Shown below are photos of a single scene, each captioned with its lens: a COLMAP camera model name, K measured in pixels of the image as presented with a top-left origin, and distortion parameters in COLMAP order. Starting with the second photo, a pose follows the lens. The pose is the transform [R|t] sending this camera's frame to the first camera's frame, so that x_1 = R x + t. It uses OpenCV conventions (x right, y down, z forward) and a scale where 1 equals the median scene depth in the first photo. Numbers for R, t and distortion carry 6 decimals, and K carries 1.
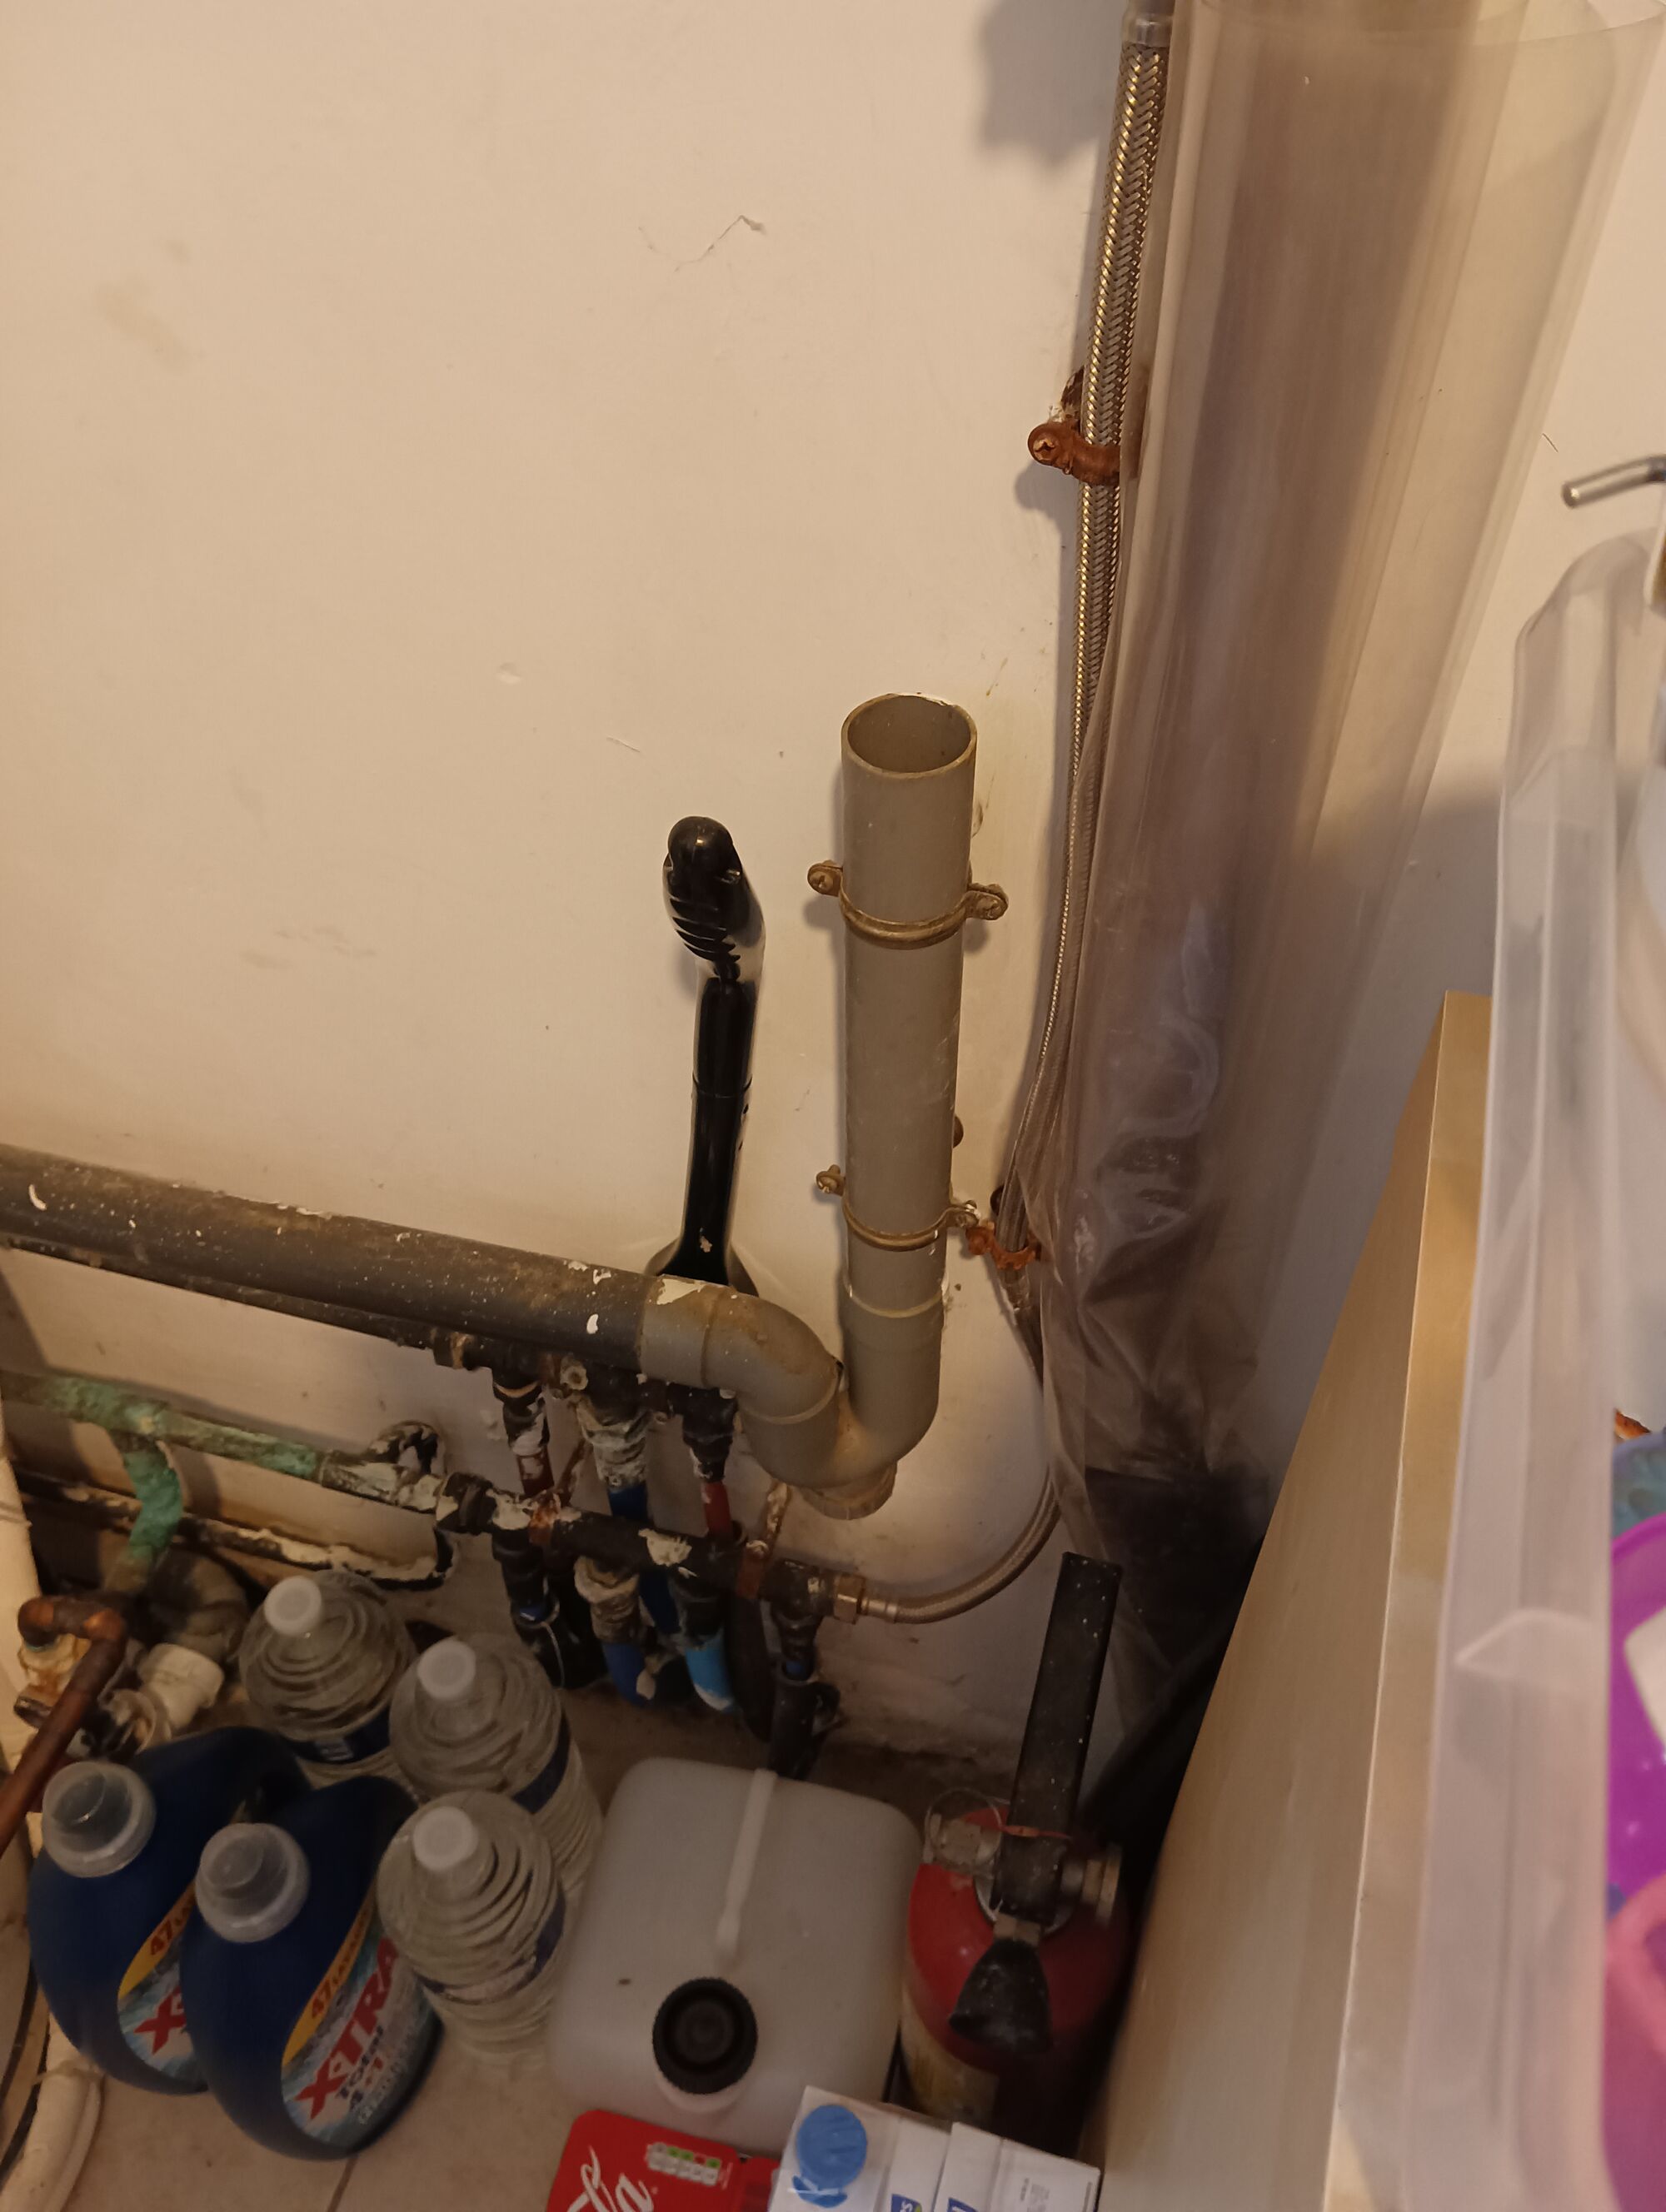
lens RADIAL K [[1790.9, 0, 833.0], [0, 1790.9, 1106.0], [0, 0, 1]] dist [0.079097, -0.156732]
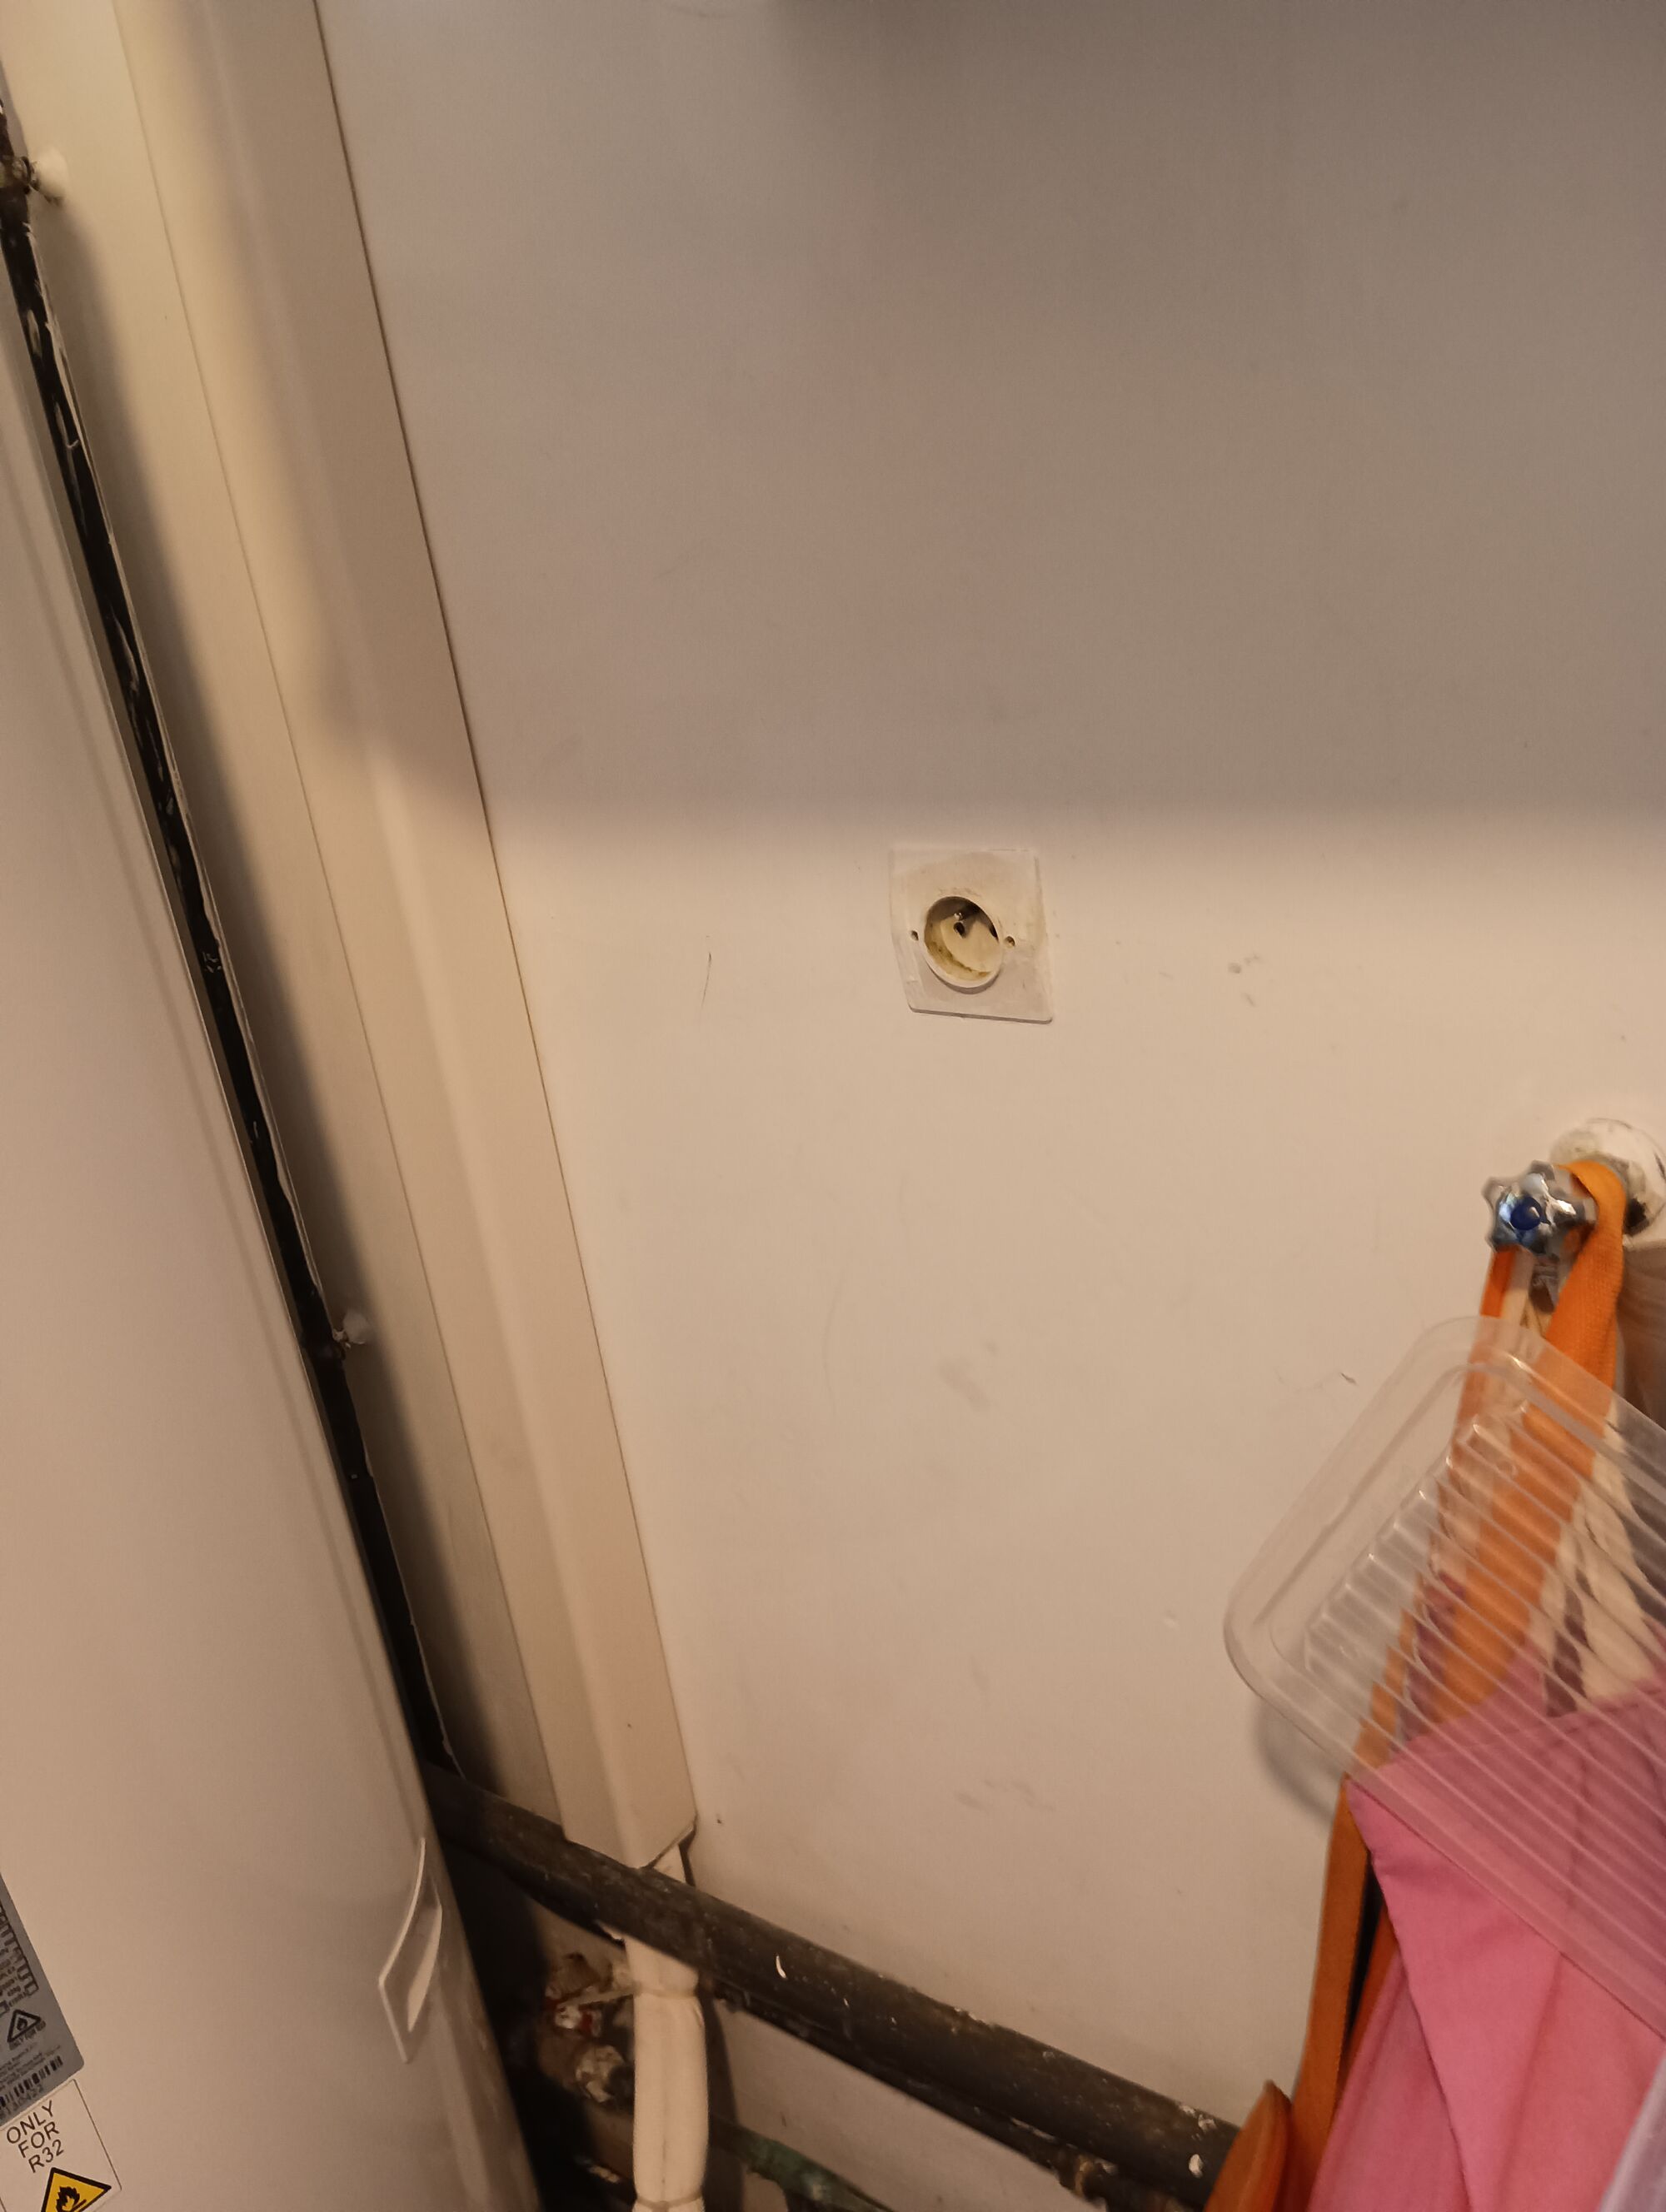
lens RADIAL K [[1807.6, 0, 826.7], [0, 1807.6, 1082.7], [0, 0, 1]] dist [-0.000029, -0.041463]
pose [[0.928428, 0.004321, -0.371488, 0.063589], [-0.167766, 0.897049, -0.408849, 0.004101], [0.331476, 0.441909, 0.833570, -0.316177]]
